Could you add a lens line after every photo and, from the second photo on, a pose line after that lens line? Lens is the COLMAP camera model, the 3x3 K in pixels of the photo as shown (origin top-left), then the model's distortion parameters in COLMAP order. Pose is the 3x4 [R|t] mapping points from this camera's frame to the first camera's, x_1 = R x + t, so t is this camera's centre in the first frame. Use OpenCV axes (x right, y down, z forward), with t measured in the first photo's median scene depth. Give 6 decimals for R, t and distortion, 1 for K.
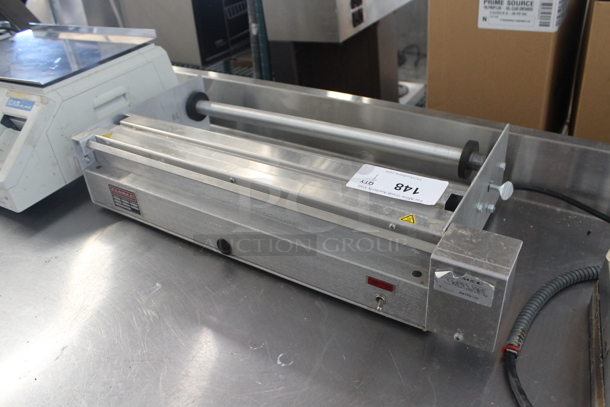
lens RADIAL K [[514.1, 0, 305.0], [0, 514.1, 203.5], [0, 0, 1]] dist [-0.153226, 0.115917]
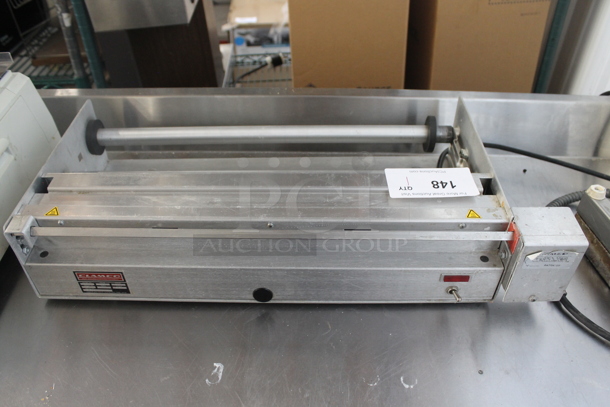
lens RADIAL K [[514.1, 0, 305.0], [0, 514.1, 203.5], [0, 0, 1]] dist [-0.153226, 0.115917]
pose [[0.848245, -0.297793, 0.437950, -0.441006], [0.244509, 0.953737, 0.174933, -0.209643], [-0.469783, -0.041303, 0.881815, 0.171985]]
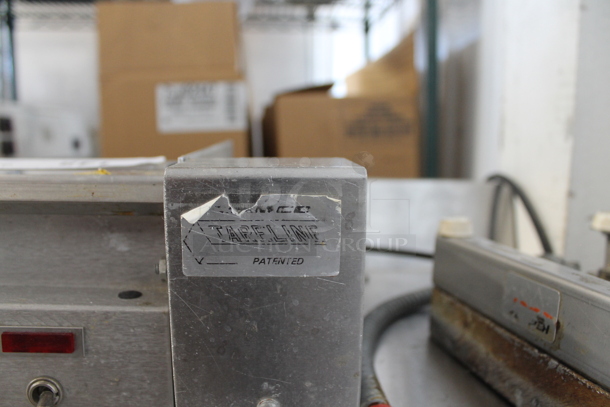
lens RADIAL K [[502.0, 0, 305.0], [0, 502.0, 203.5], [0, 0, 1]] dist [-0.183686, 0.123996]
pose [[0.809786, -0.000160, 0.586725, 0.081497], [0.262547, 0.894394, -0.362118, 0.198530], [-0.524705, 0.447281, 0.724310, 0.481129]]
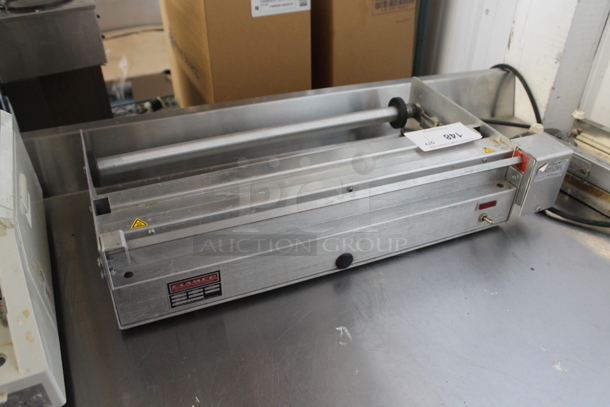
lens RADIAL K [[514.1, 0, 305.0], [0, 514.1, 203.5], [0, 0, 1]] dist [-0.153226, 0.115917]
pose [[0.557744, -0.403344, 0.725421, -0.861529], [0.397022, 0.897162, 0.193582, -0.232361], [-0.728900, 0.180039, 0.660523, 0.386878]]
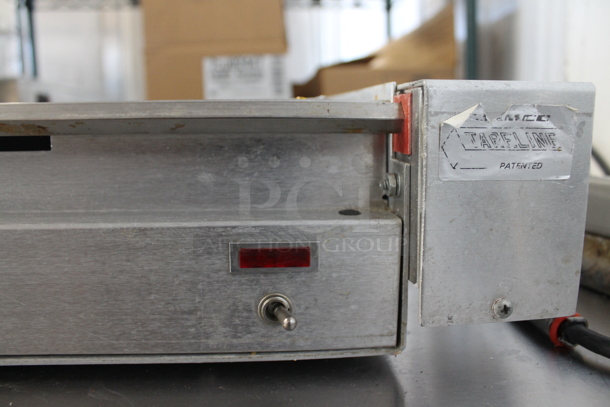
lens RADIAL K [[502.0, 0, 305.0], [0, 502.0, 203.5], [0, 0, 1]] dist [-0.183686, 0.123996]
pose [[0.806037, -0.031935, 0.591003, -0.044453], [0.281989, 0.898646, -0.336031, 0.205787], [-0.520371, 0.437510, 0.733348, 0.560856]]
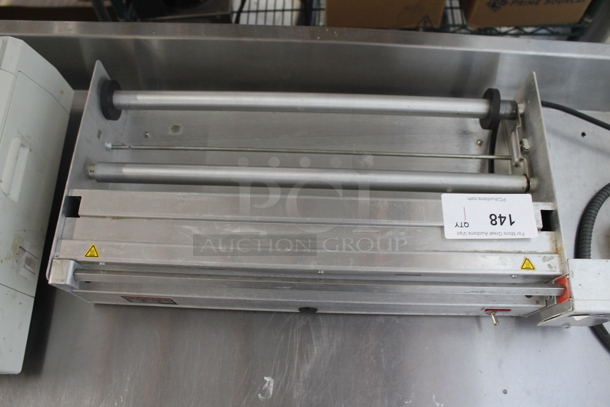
lens RADIAL K [[514.1, 0, 305.0], [0, 514.1, 203.5], [0, 0, 1]] dist [-0.153226, 0.115917]
pose [[0.859003, -0.441731, 0.258821, -0.317079], [0.227475, 0.782201, 0.580015, -0.607076], [-0.458660, -0.439359, 0.772395, 0.365132]]
